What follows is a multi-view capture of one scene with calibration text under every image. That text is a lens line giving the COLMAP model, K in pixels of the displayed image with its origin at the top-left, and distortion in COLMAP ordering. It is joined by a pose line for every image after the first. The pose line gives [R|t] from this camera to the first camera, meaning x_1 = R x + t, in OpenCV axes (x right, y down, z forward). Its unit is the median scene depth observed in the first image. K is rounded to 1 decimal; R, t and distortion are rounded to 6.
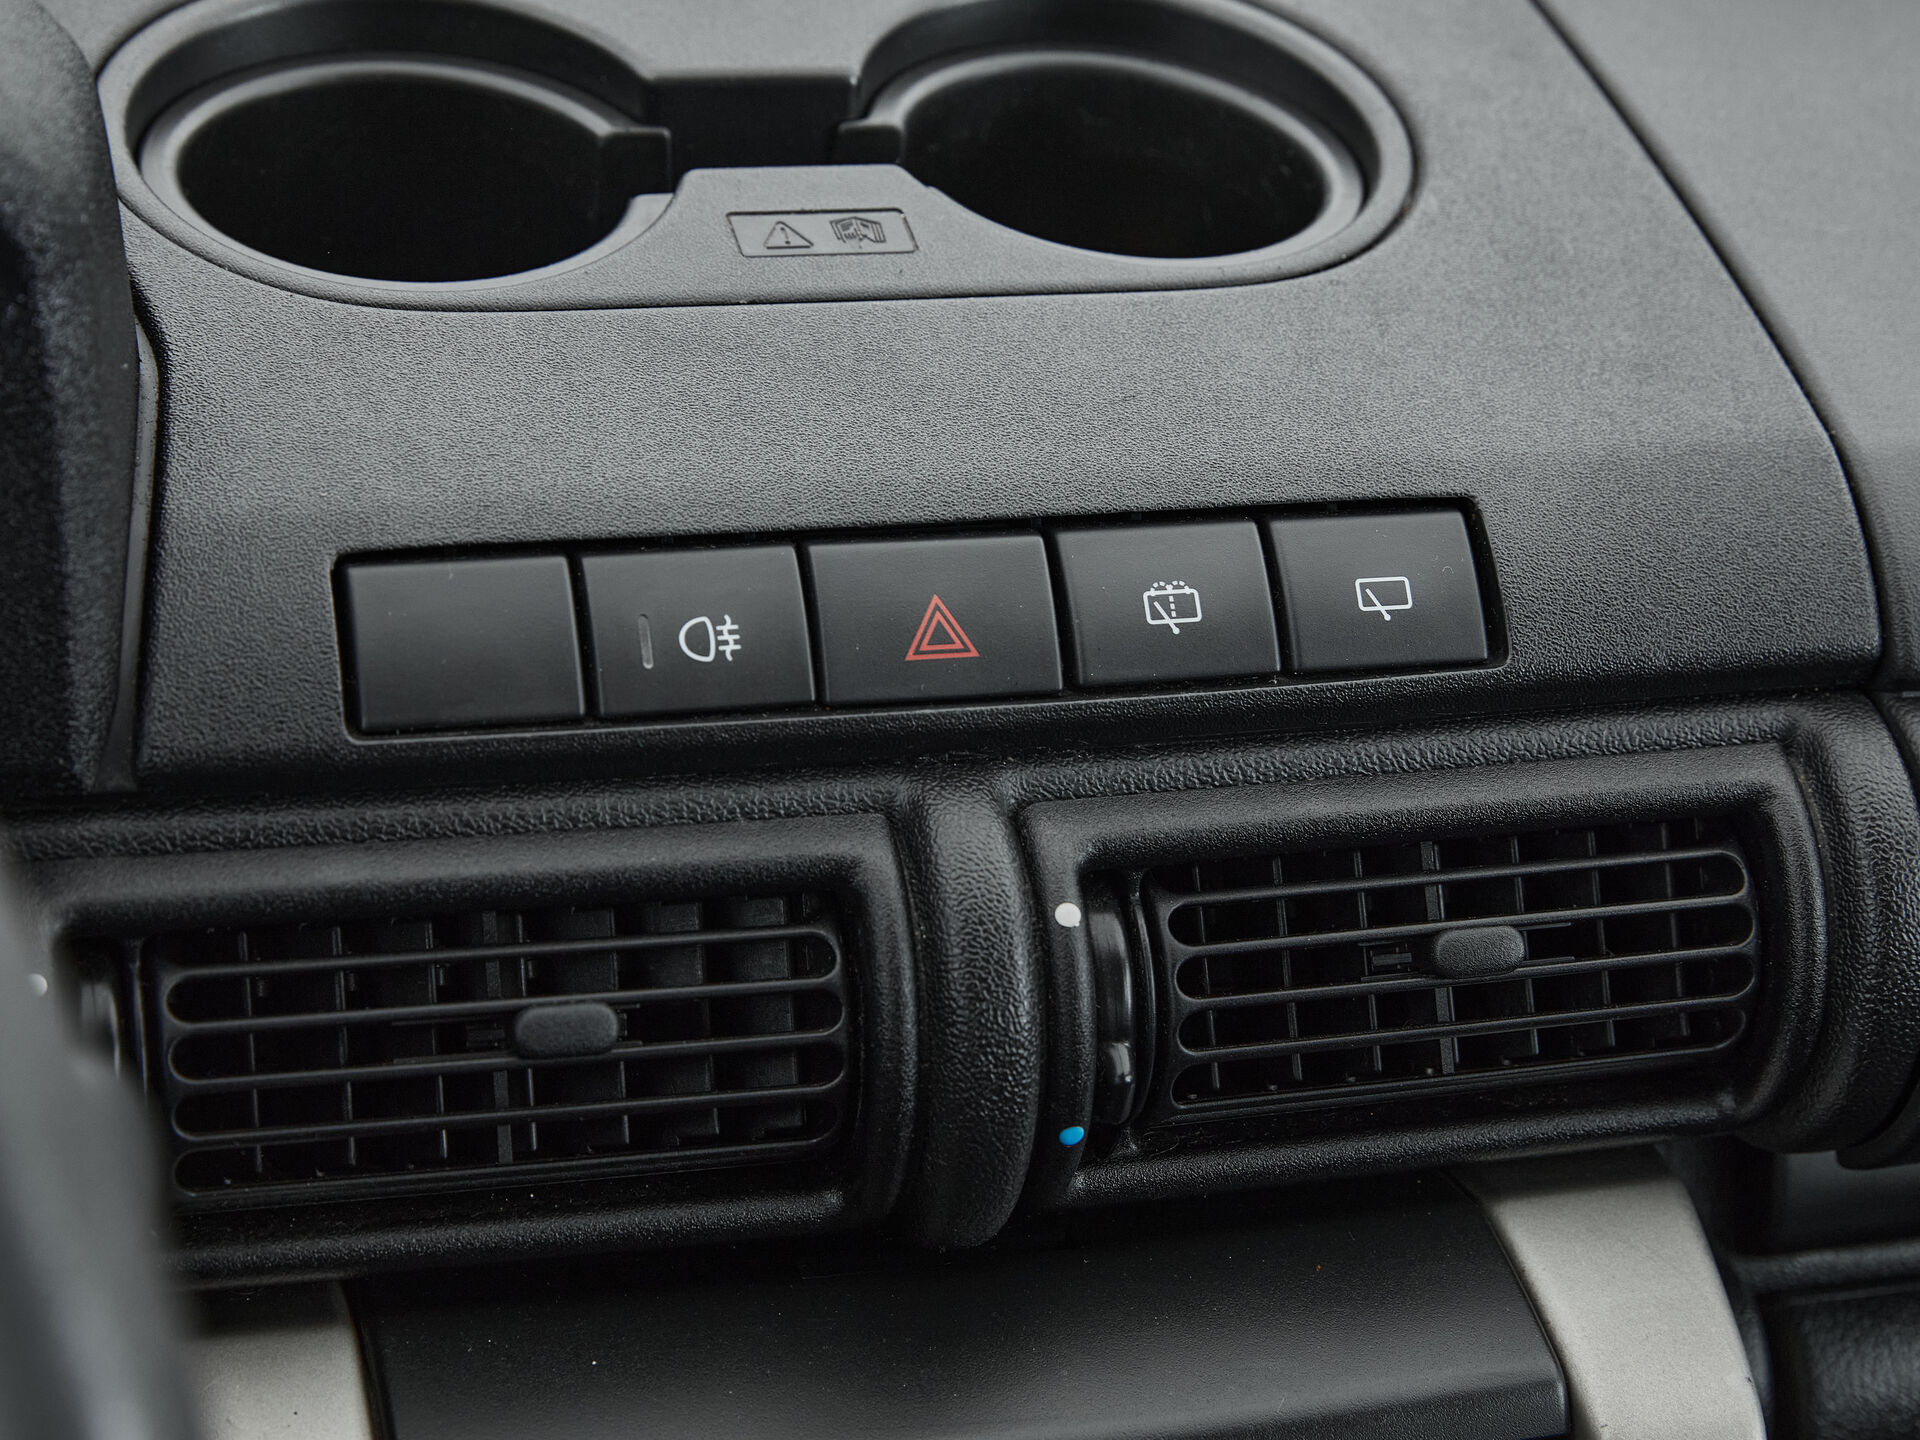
lens RADIAL K [[3777.6, 0, 1052.8], [0, 3777.6, 719.9], [0, 0, 1]] dist [-0.098408, -0.064902]
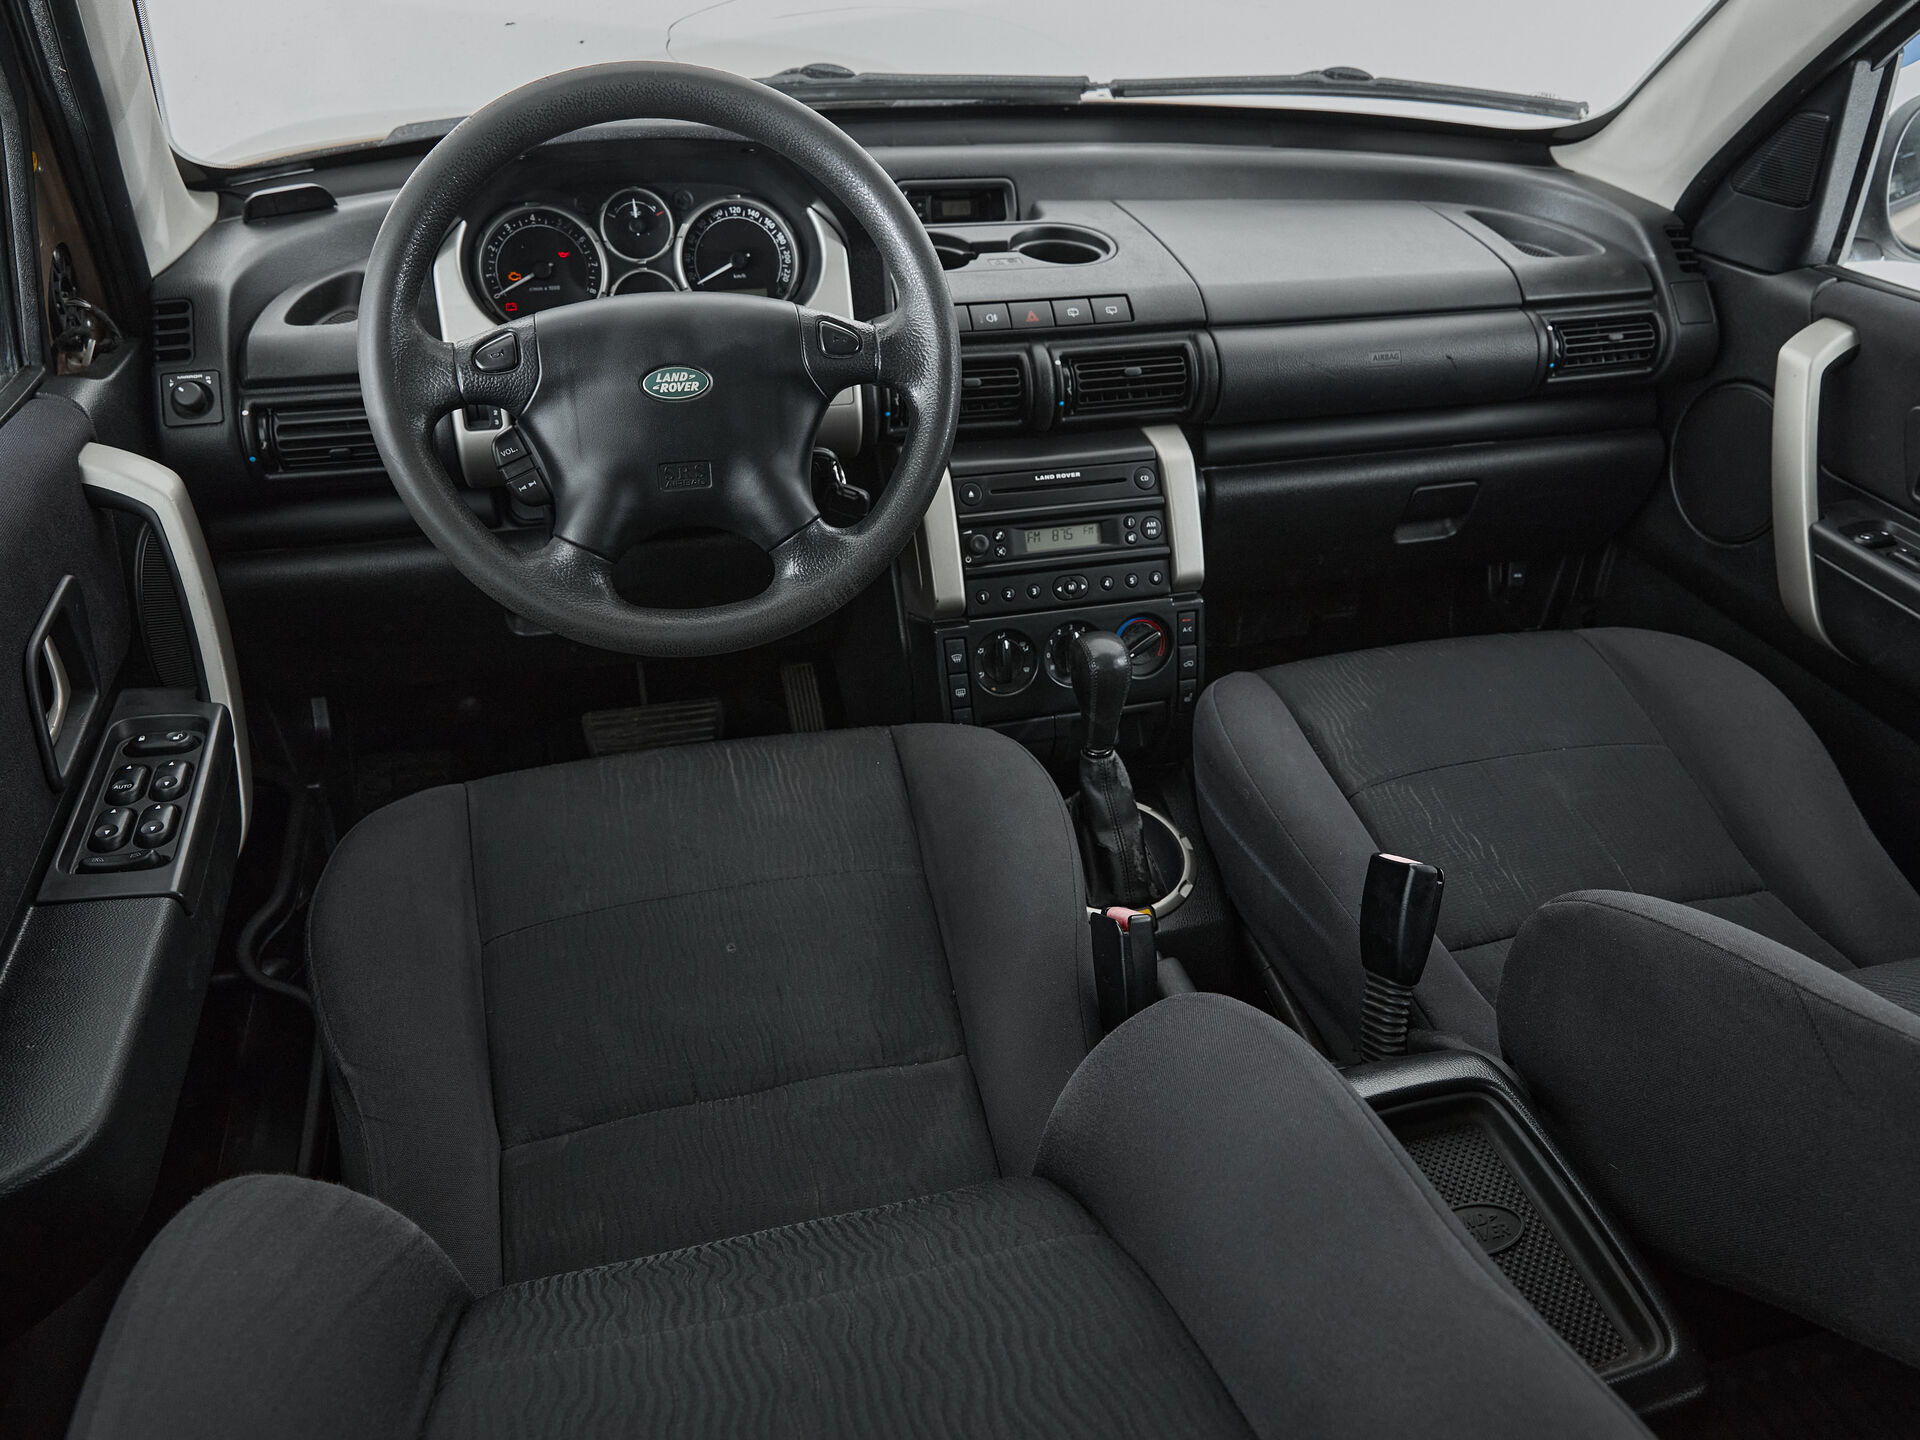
lens RADIAL K [[1376.3, 0, 960.0], [0, 1376.3, 720.0], [0, 0, 1]] dist [-0.008685, -0.000853]
pose [[0.995111, -0.064431, -0.074850, -0.021832], [0.064117, 0.997921, -0.006604, 0.575926], [0.075120, 0.001773, 0.997173, -1.042524]]
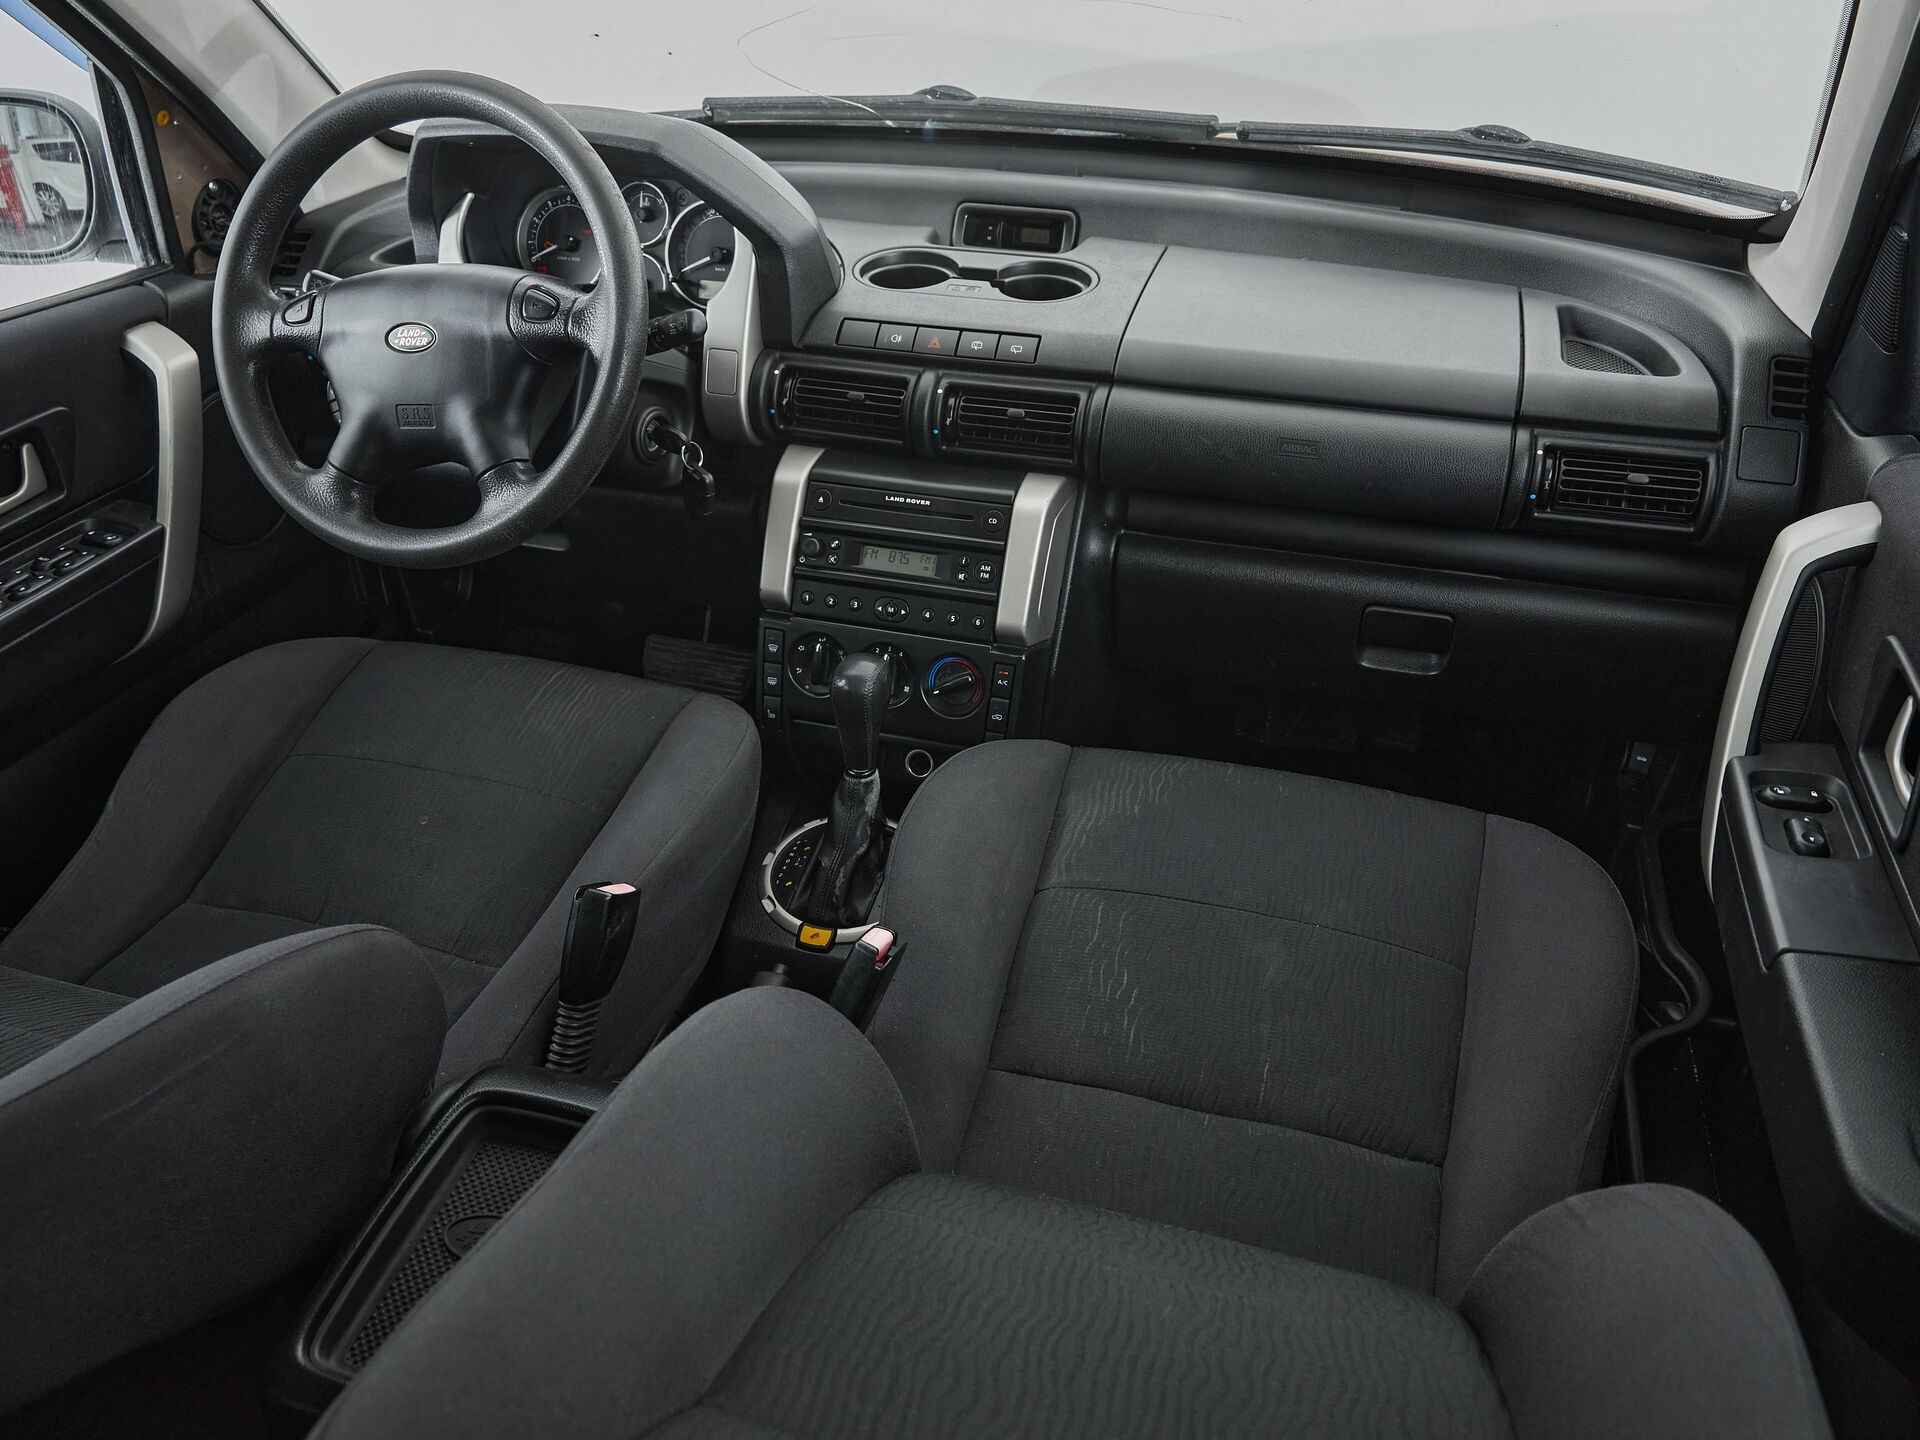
lens RADIAL K [[1376.3, 0, 960.0], [0, 1376.3, 720.0], [0, 0, 1]] dist [-0.008685, -0.000853]
pose [[0.829537, 0.199776, -0.521496, 1.182113], [-0.220586, 0.975104, 0.022662, 0.469686], [0.513041, 0.096236, 0.852952, -0.691674]]
